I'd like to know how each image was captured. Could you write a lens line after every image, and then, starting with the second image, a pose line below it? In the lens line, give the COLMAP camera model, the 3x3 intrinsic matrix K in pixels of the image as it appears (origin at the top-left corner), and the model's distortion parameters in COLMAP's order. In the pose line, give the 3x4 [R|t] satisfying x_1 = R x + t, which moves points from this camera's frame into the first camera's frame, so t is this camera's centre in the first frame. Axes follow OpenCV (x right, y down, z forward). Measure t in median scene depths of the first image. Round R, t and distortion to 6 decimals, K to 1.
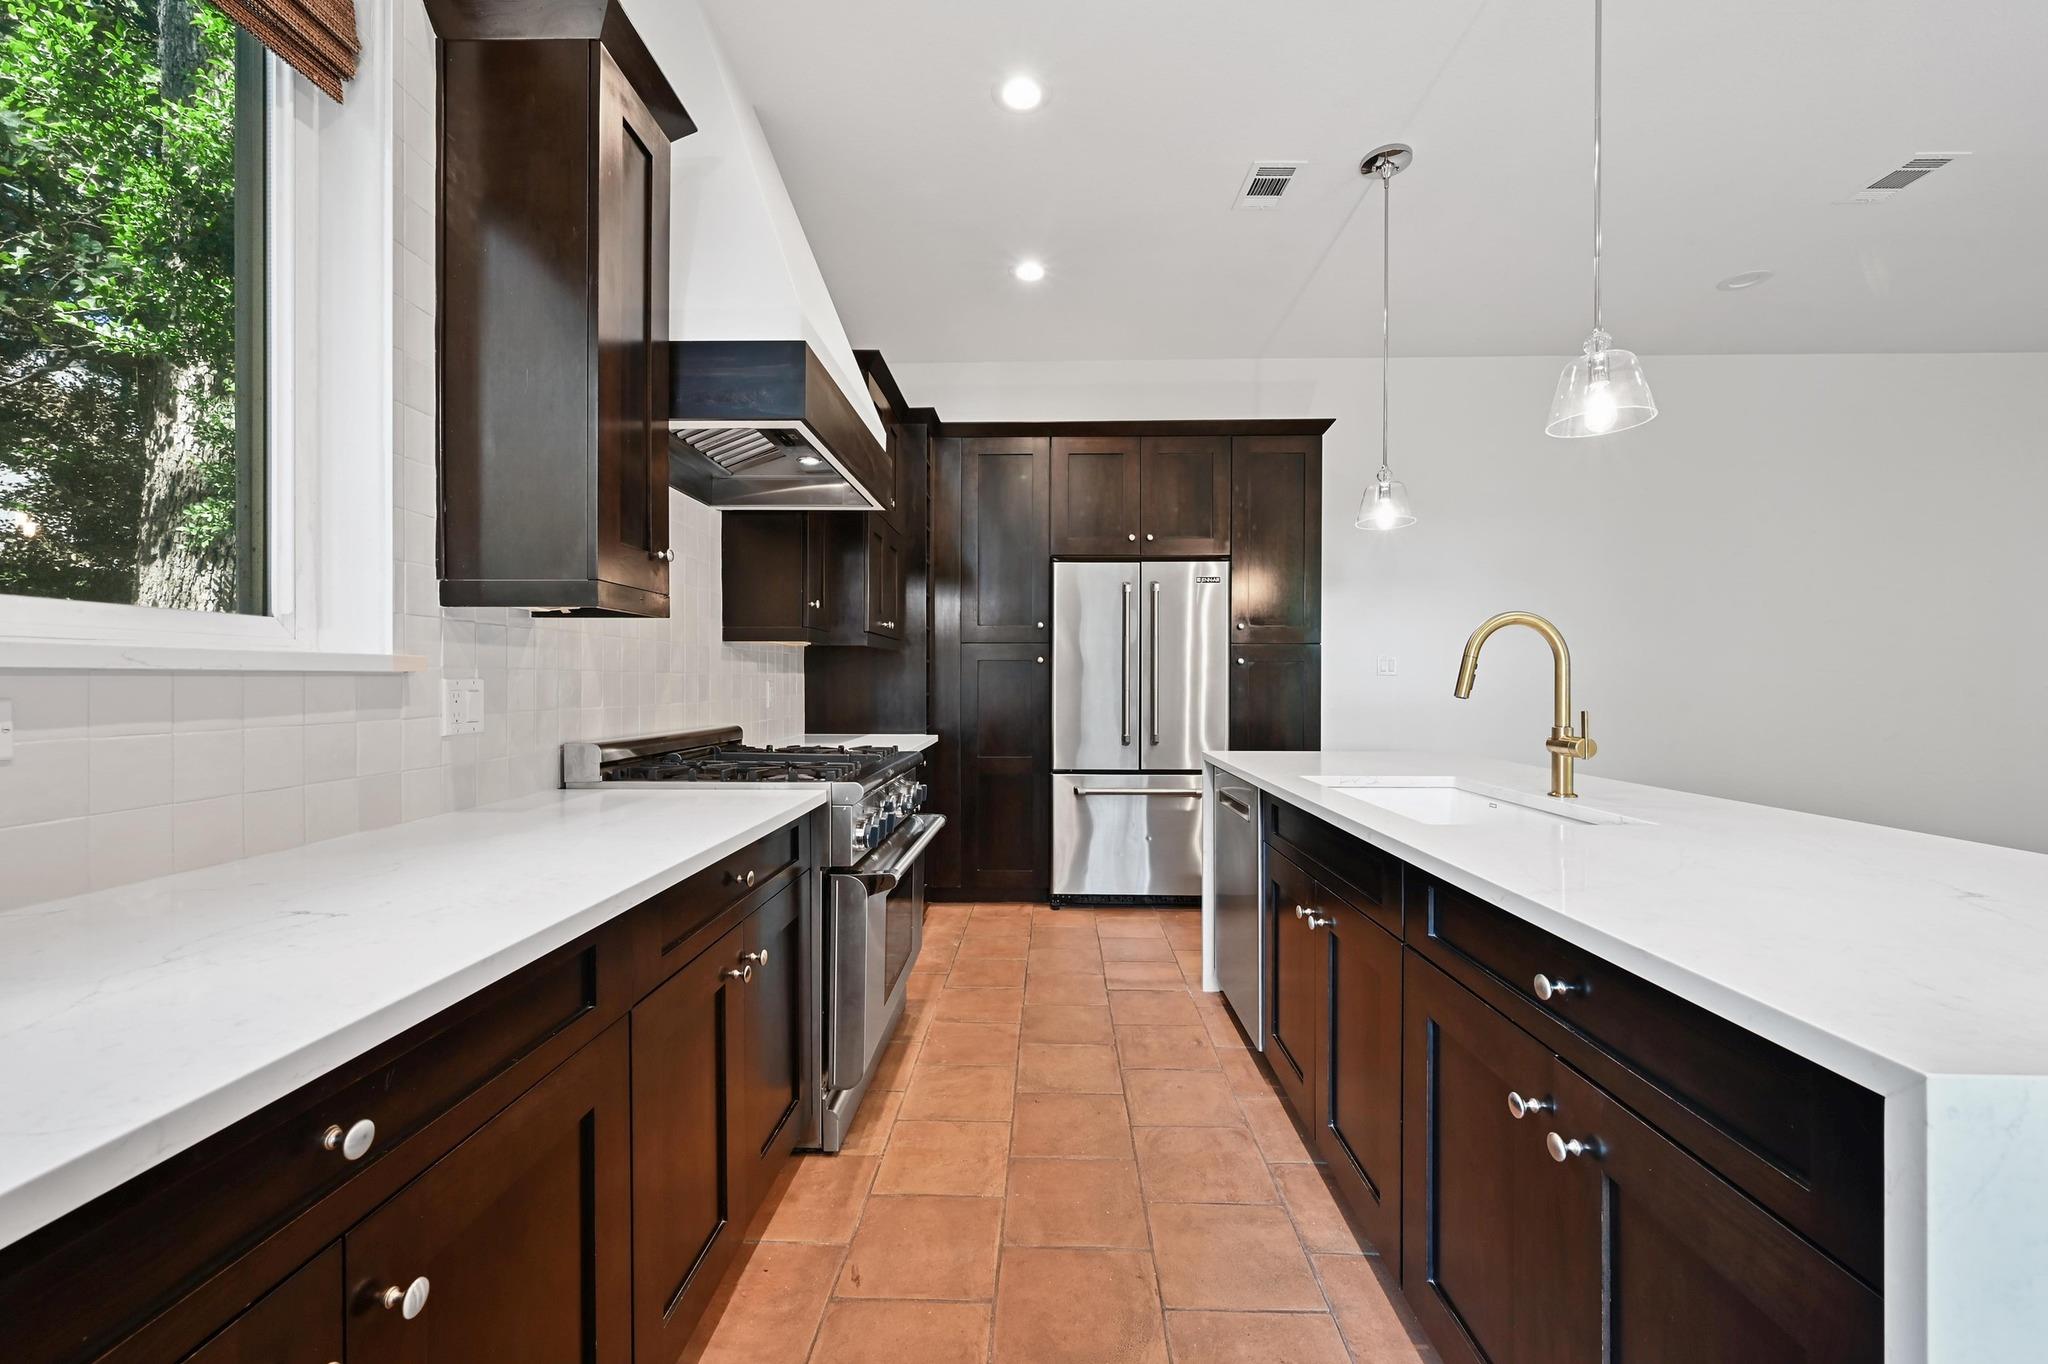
lens RADIAL K [[815.4, 0, 1028.6], [0, 815.4, 681.3], [0, 0, 1]] dist [0.006235, -0.001693]
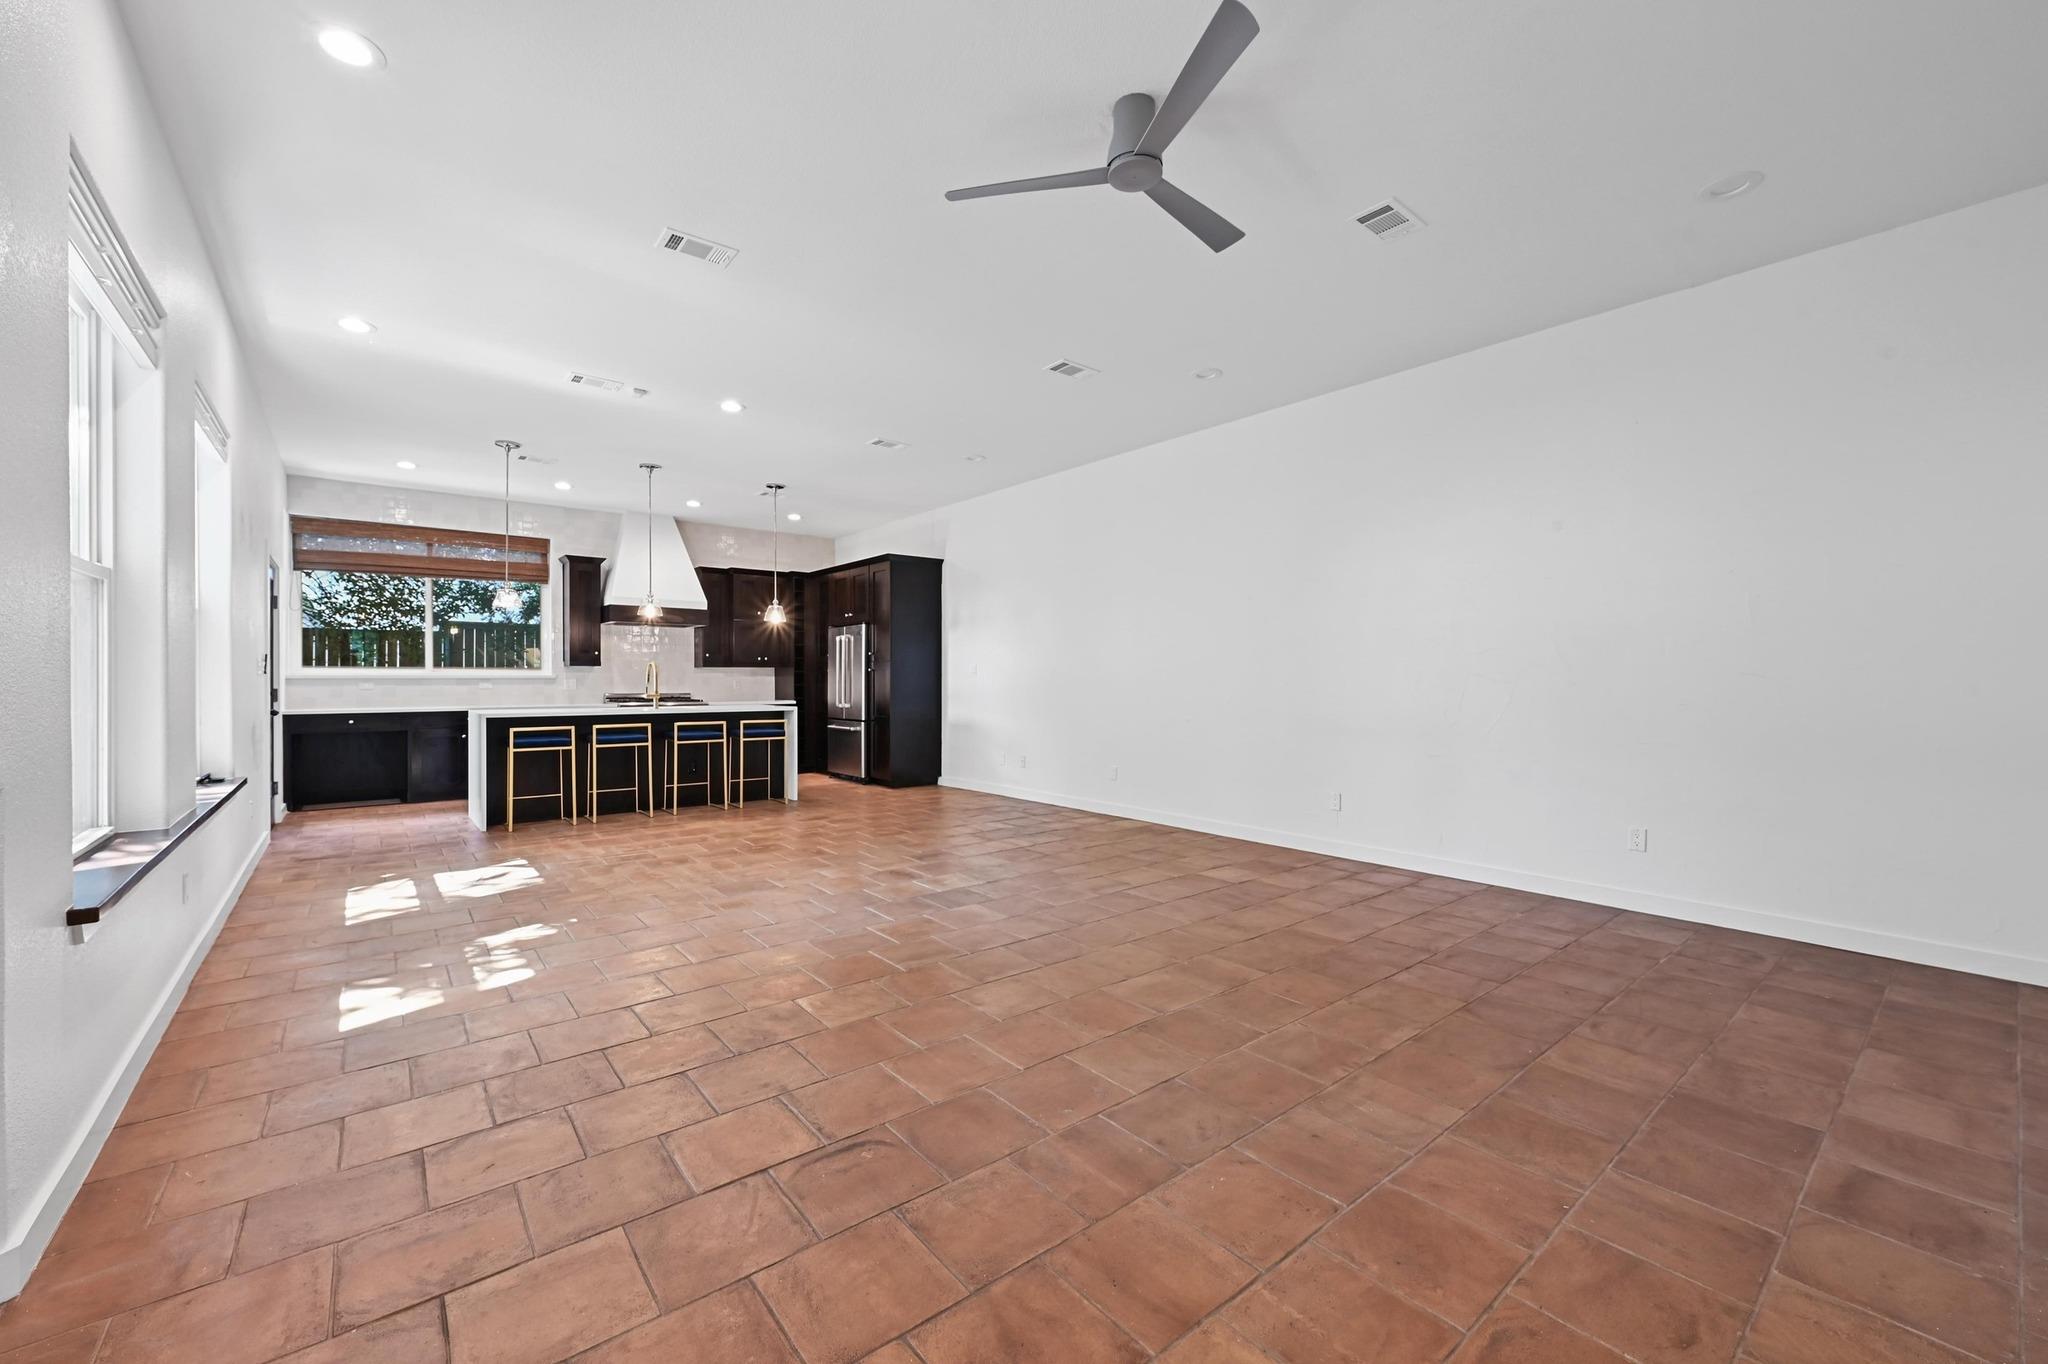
lens RADIAL K [[815.4, 0, 1029.5], [0, 815.4, 687.6], [0, 0, 1]] dist [0.006235, -0.001693]
pose [[0.652857, 0.006356, -0.757454, 2.270897], [-0.000604, 0.999969, 0.007870, 0.003735], [0.757481, -0.004681, 0.652841, -0.096045]]
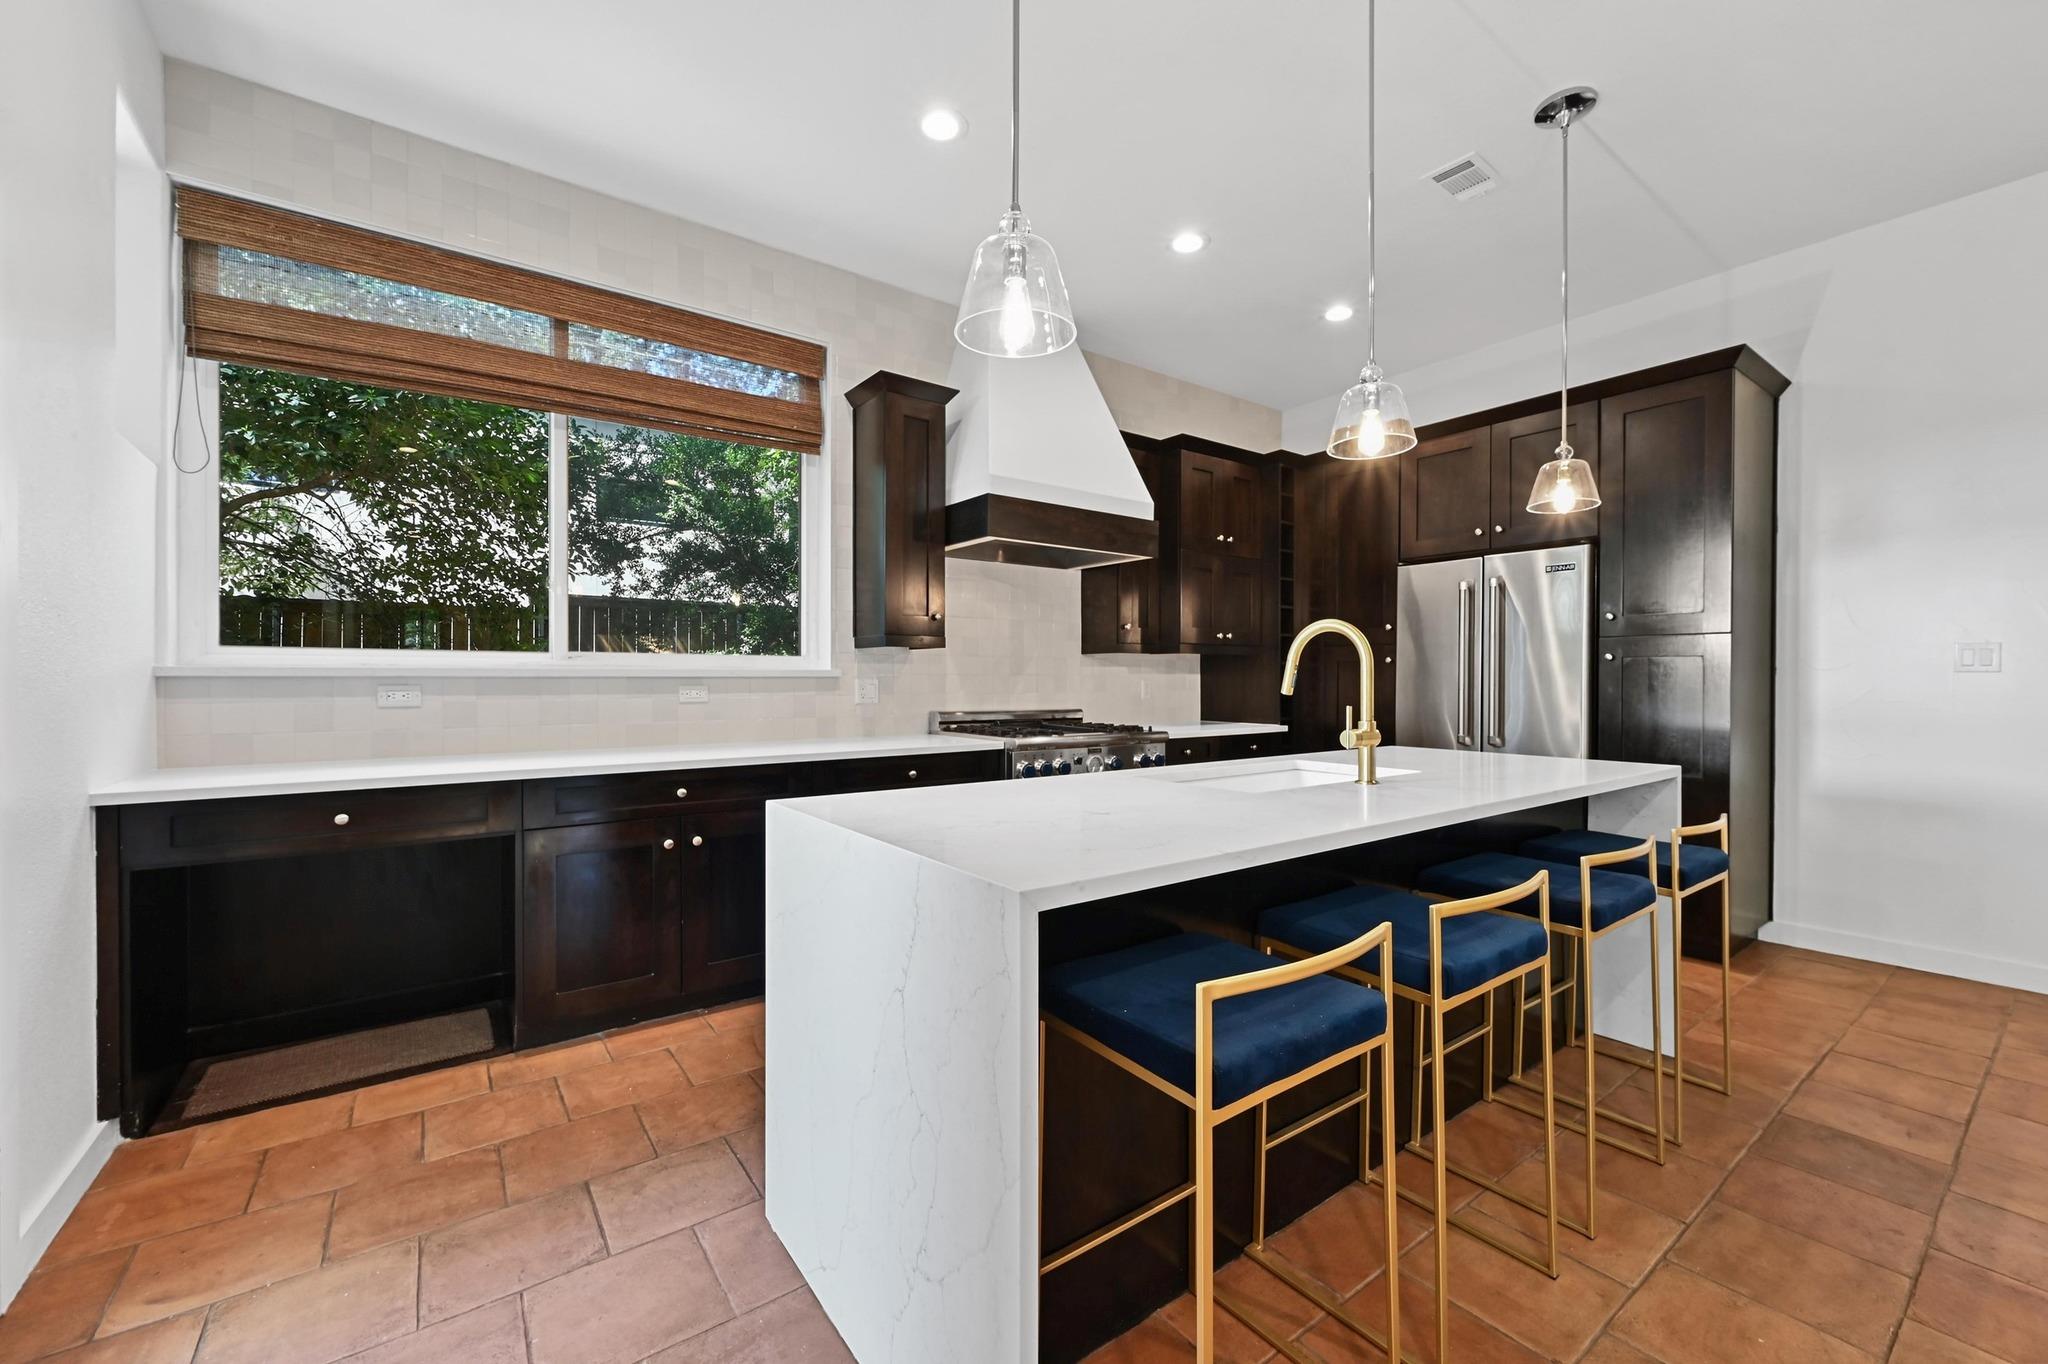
lens RADIAL K [[815.4, 0, 1025.3], [0, 815.4, 681.9], [0, 0, 1]] dist [0.006235, -0.001693]
pose [[0.612034, 0.000350, -0.790831, 0.591168], [0.000654, 0.999999, 0.000949, 0.000940], [0.790831, -0.001098, 0.612033, -0.022888]]
